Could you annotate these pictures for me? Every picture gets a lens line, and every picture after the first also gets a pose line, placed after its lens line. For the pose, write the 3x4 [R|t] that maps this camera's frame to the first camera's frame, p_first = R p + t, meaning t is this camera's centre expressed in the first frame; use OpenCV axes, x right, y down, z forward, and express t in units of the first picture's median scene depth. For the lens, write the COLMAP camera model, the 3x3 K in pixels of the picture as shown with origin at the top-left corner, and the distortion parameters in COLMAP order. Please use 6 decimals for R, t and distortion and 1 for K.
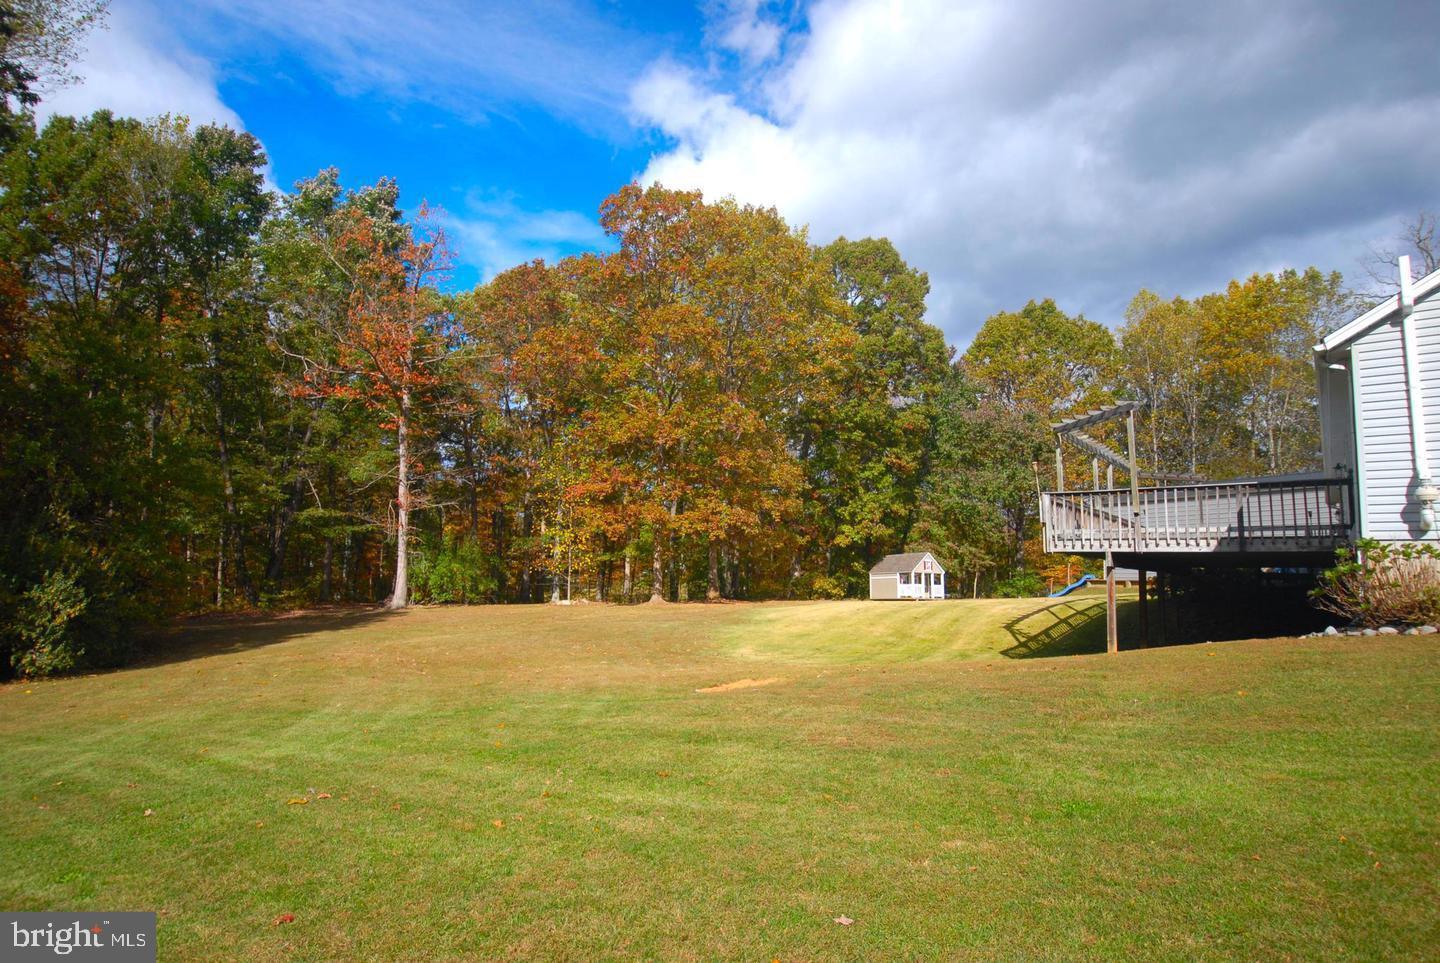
lens RADIAL K [[788.1, 0, 721.0], [0, 788.1, 496.0], [0, 0, 1]] dist [0.056213, -0.050873]
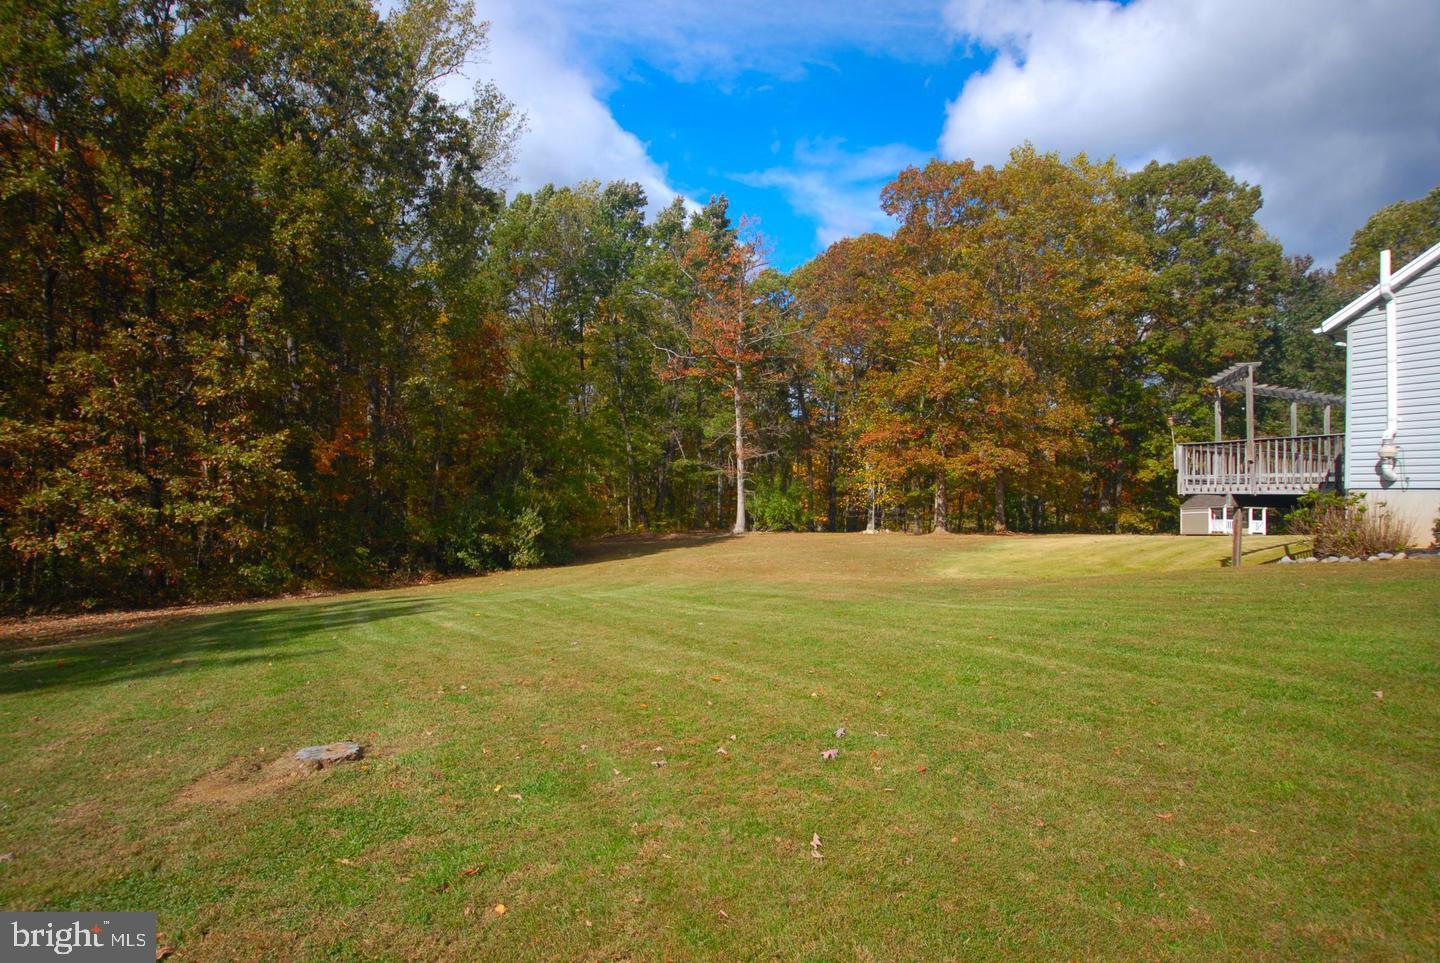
lens RADIAL K [[752.0, 0, 720.0], [0, 752.0, 481.5], [0, 0, 1]] dist [-0.000906, -0.000346]
pose [[0.895787, -0.013245, -0.444287, 0.118995], [0.042503, 0.997528, 0.055958, -0.016024], [0.442448, -0.069010, 0.894135, -0.119718]]
